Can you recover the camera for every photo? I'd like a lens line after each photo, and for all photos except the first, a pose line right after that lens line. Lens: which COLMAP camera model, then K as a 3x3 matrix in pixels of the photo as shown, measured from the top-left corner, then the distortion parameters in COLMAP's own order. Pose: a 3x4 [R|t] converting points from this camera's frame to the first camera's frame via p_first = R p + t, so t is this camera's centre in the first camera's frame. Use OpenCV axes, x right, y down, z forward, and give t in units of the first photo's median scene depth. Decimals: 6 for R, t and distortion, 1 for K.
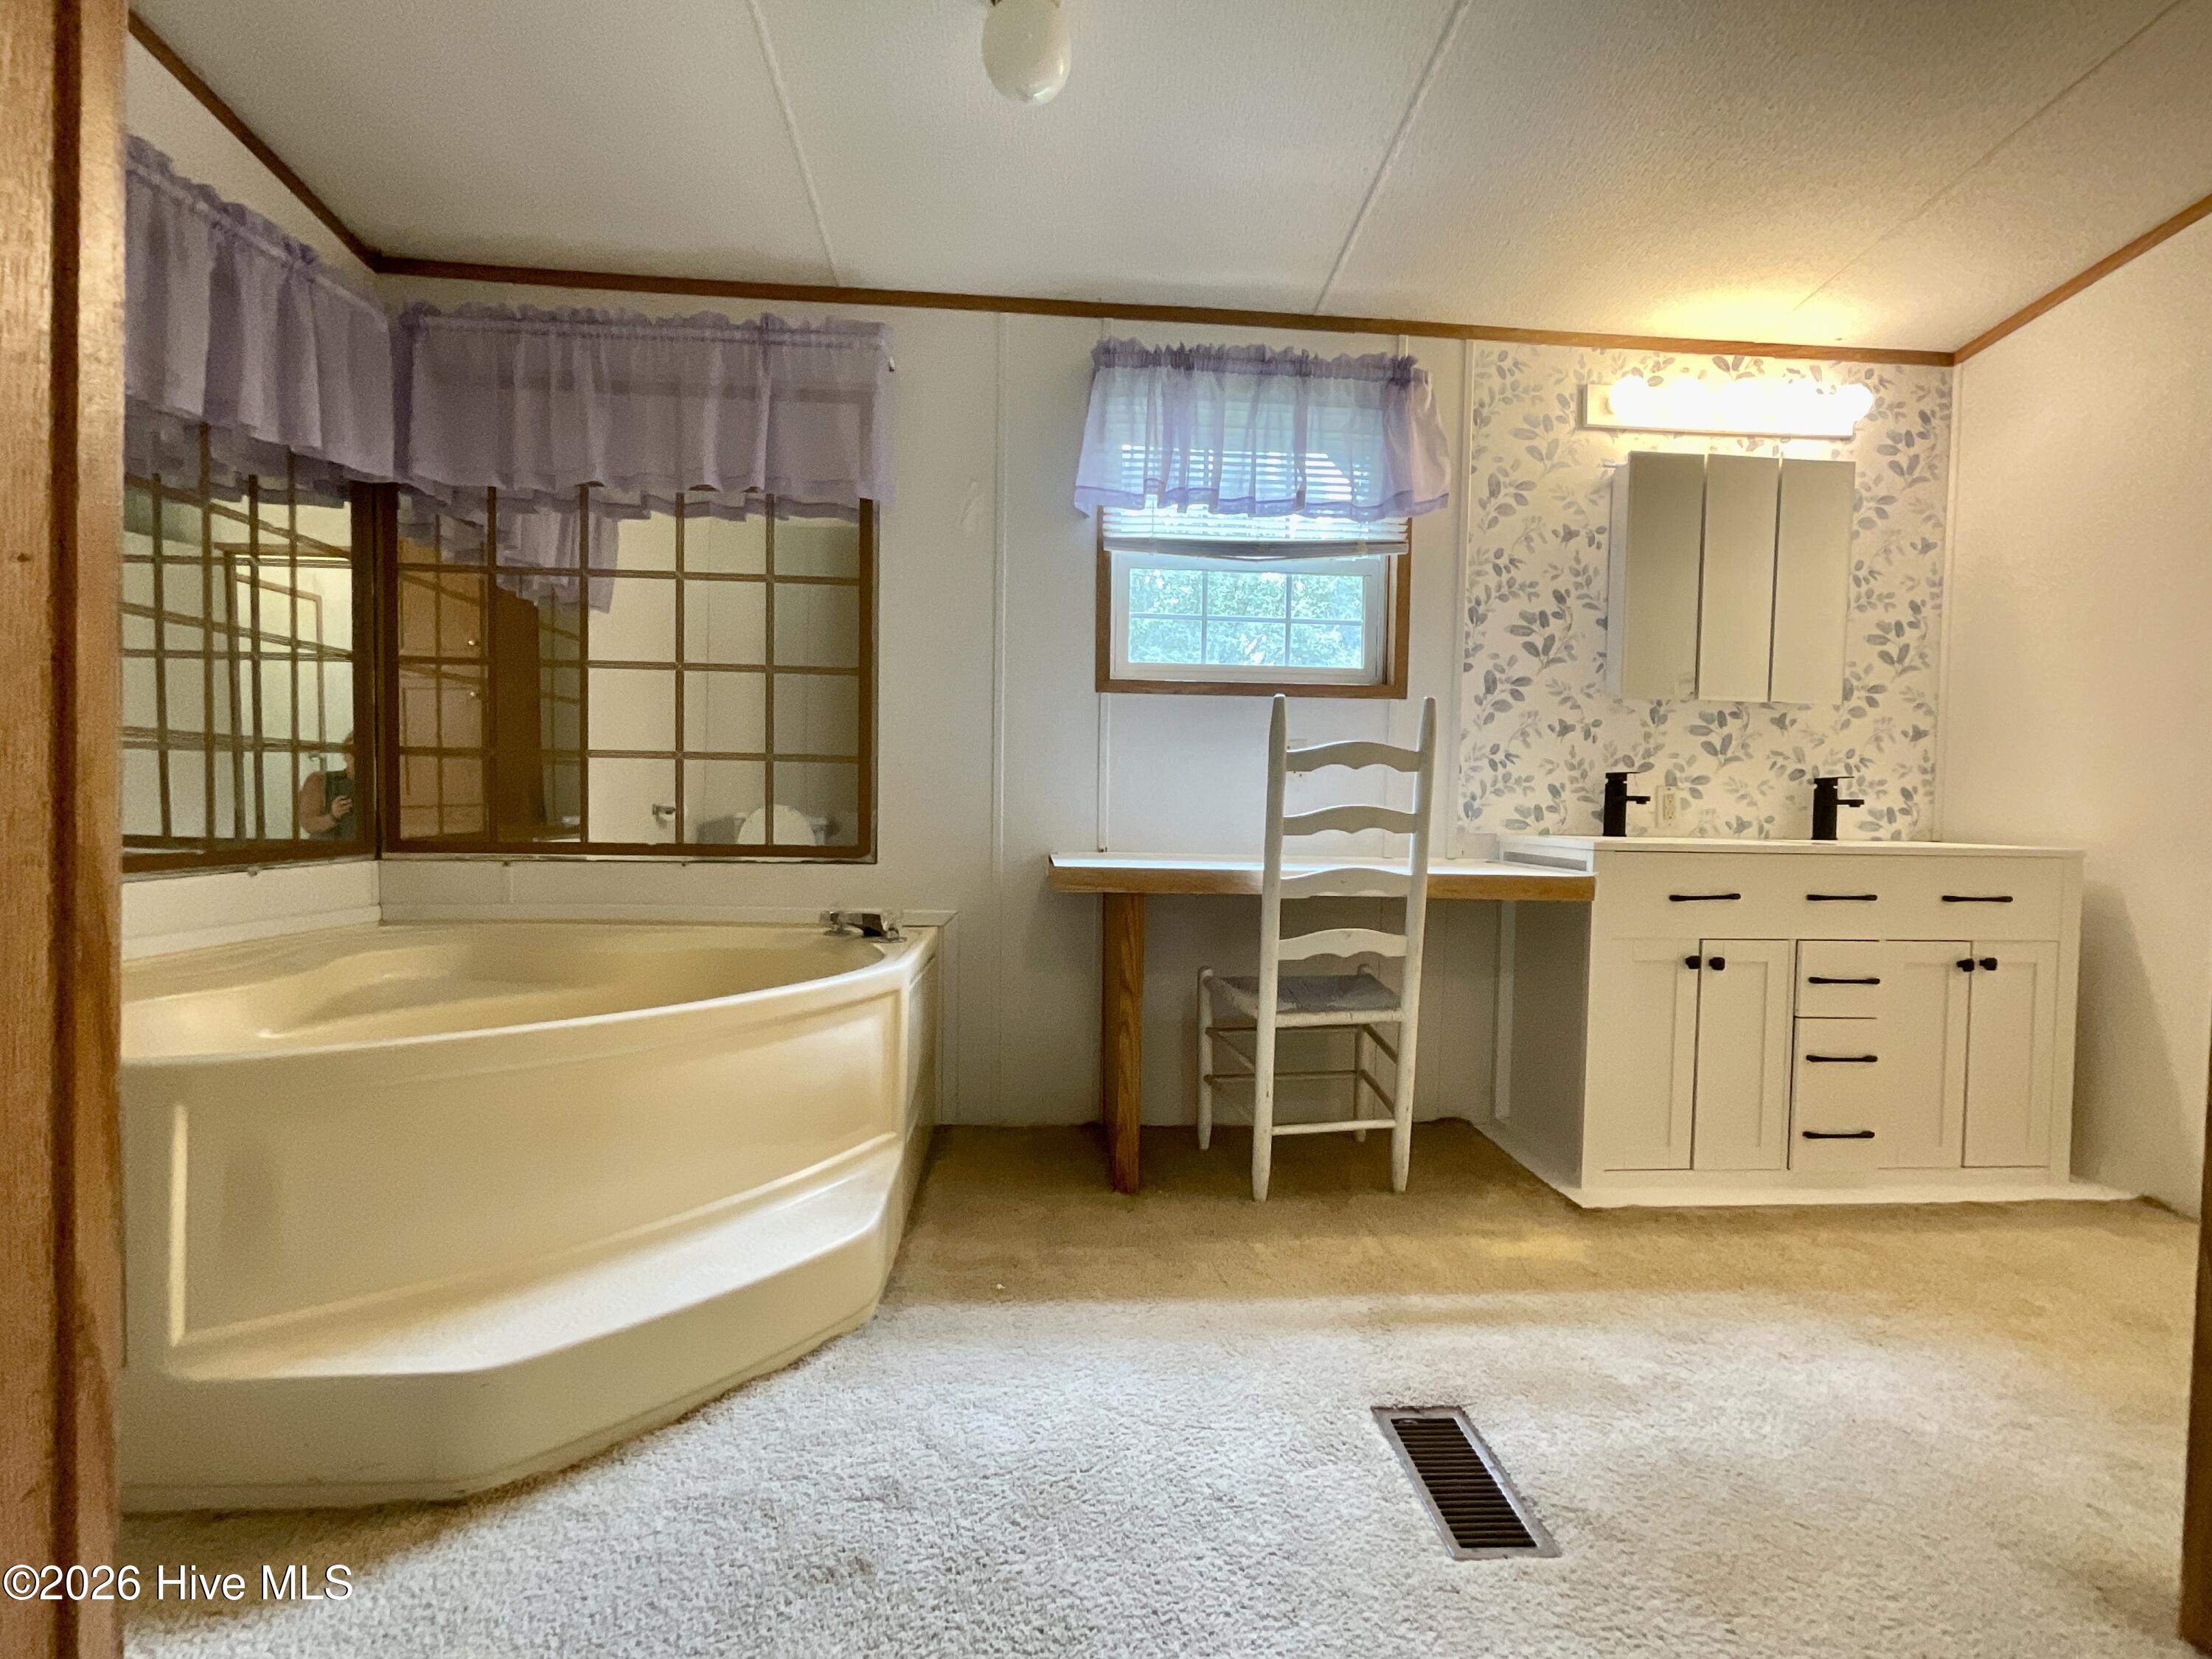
lens RADIAL K [[964.6, 0, 1117.0], [0, 964.6, 824.4], [0, 0, 1]] dist [-0.005620, 0.004494]
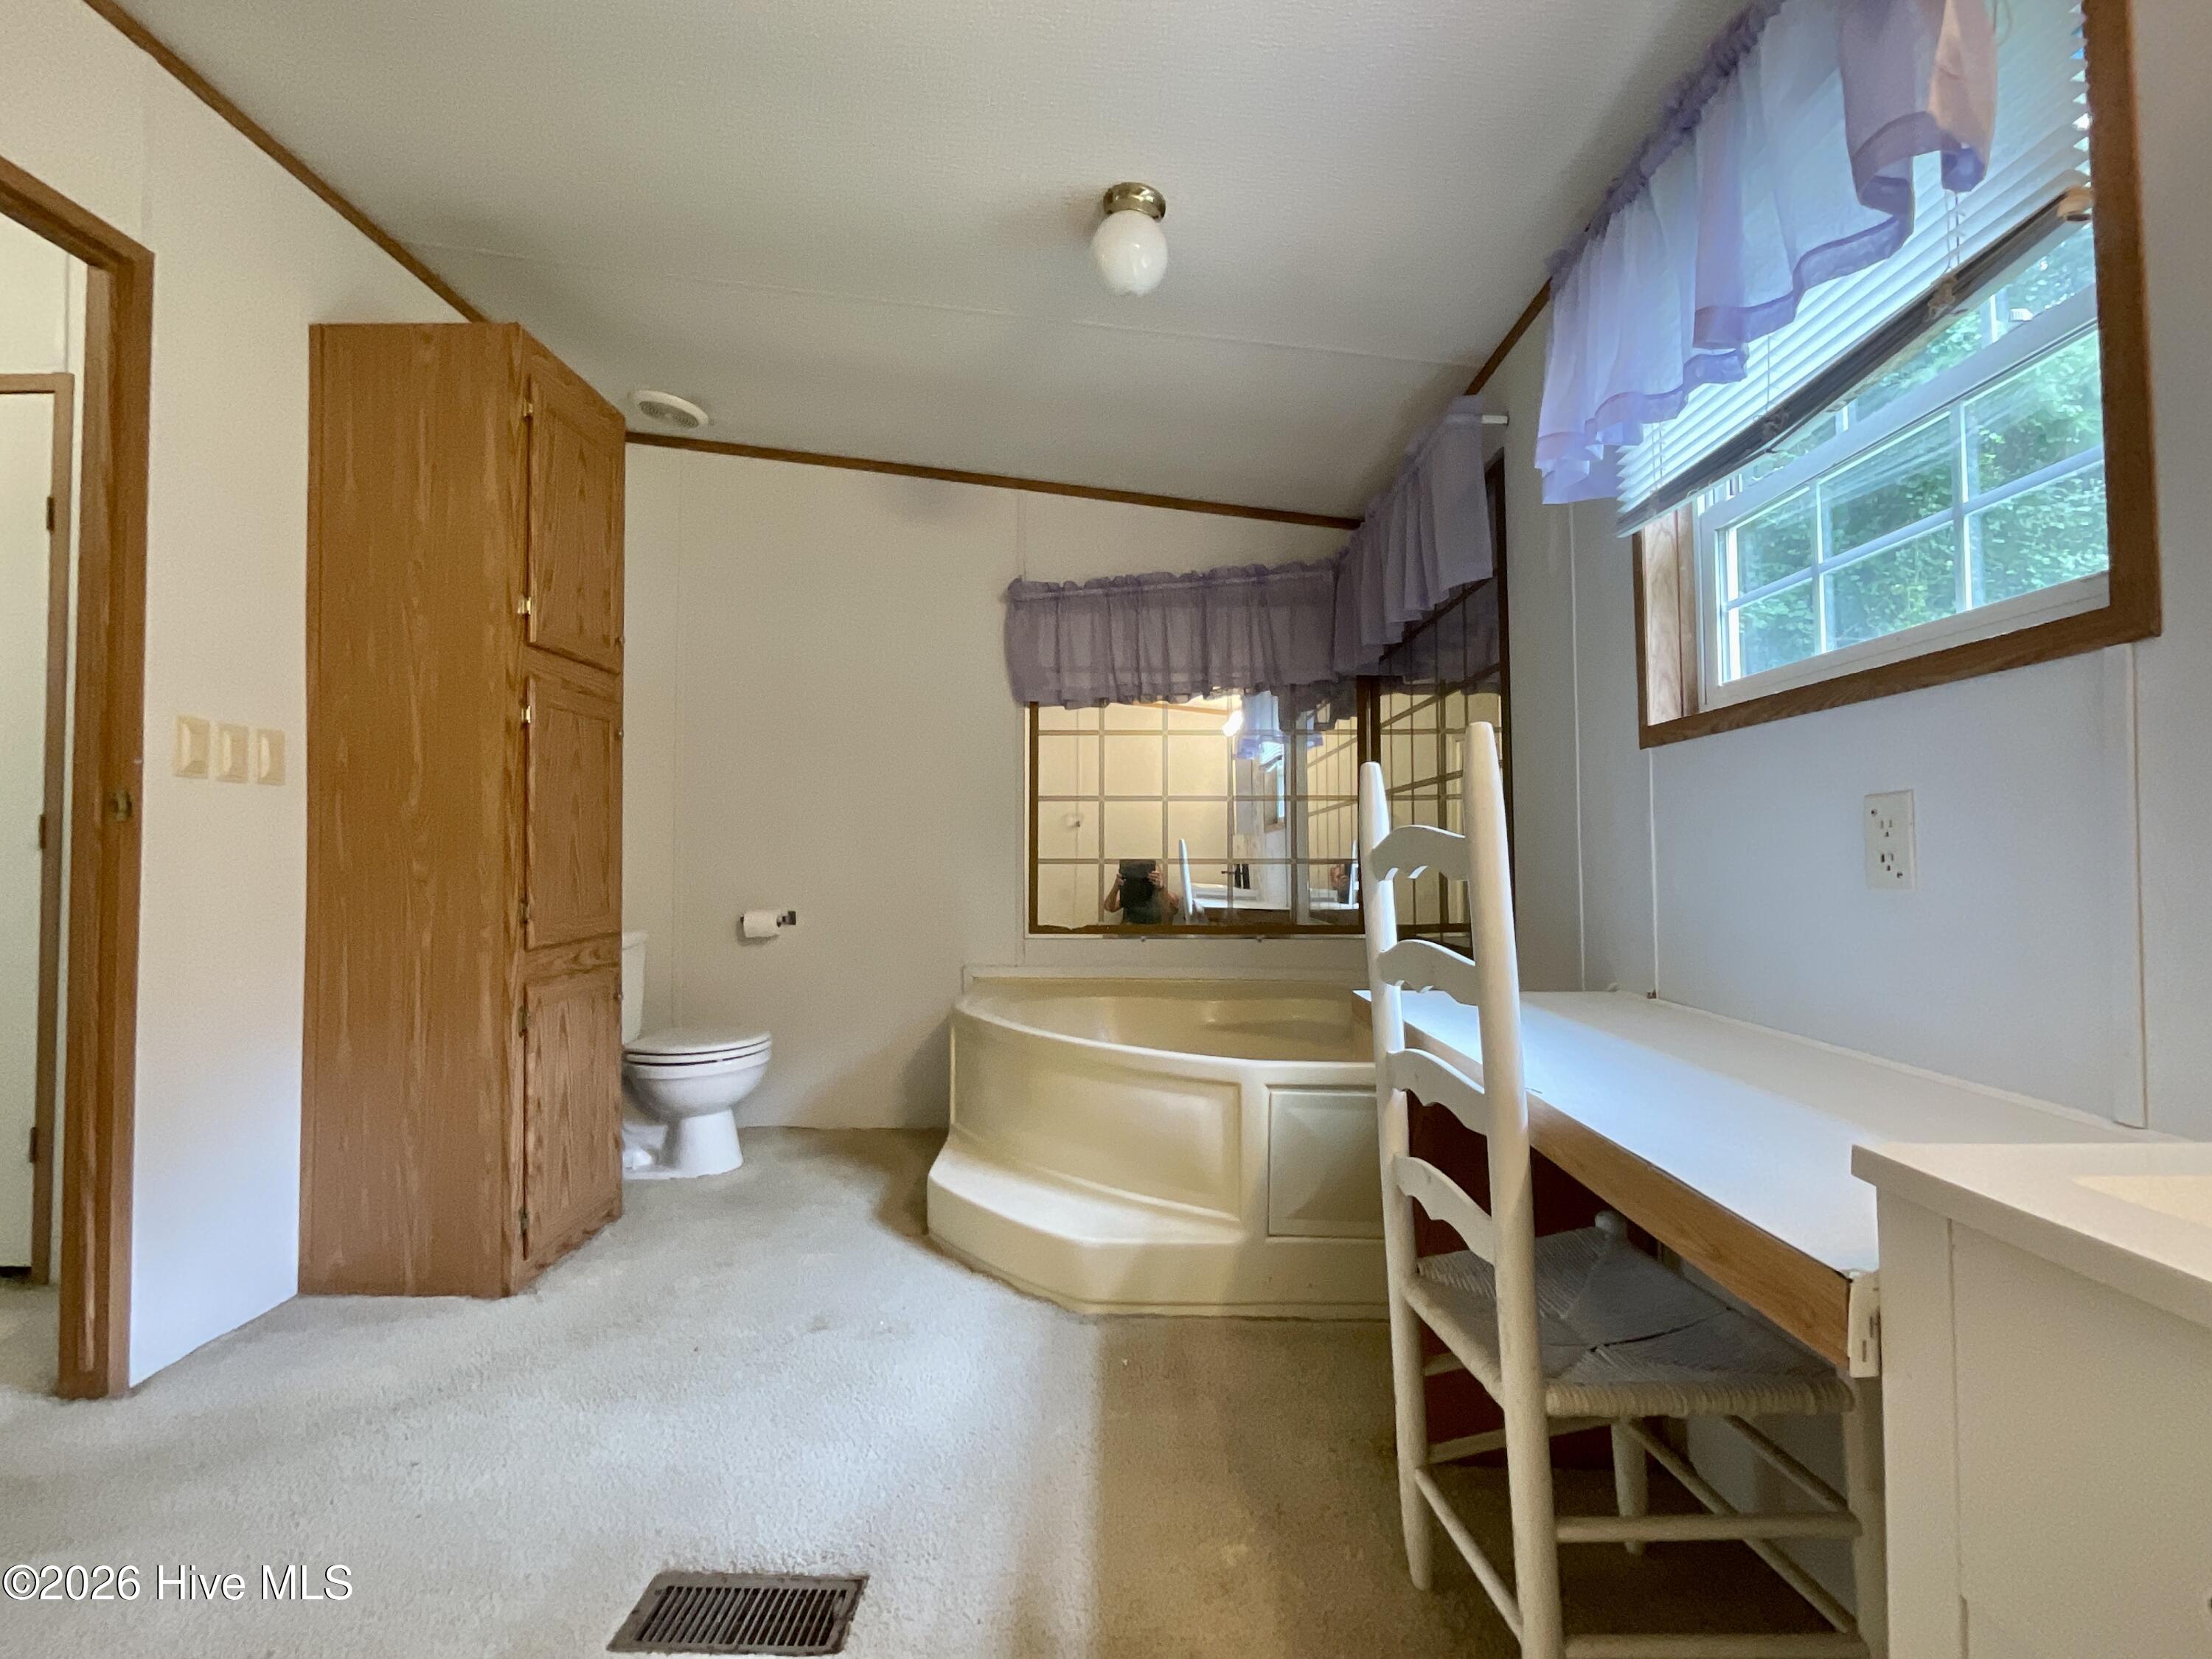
lens RADIAL K [[964.6, 0, 1104.8], [0, 964.6, 833.7], [0, 0, 1]] dist [-0.005620, 0.004494]
pose [[-0.066512, -0.049795, -0.996542, 0.798644], [-0.031311, 0.998366, -0.047796, -0.047013], [0.997294, 0.028024, -0.067963, 0.839673]]
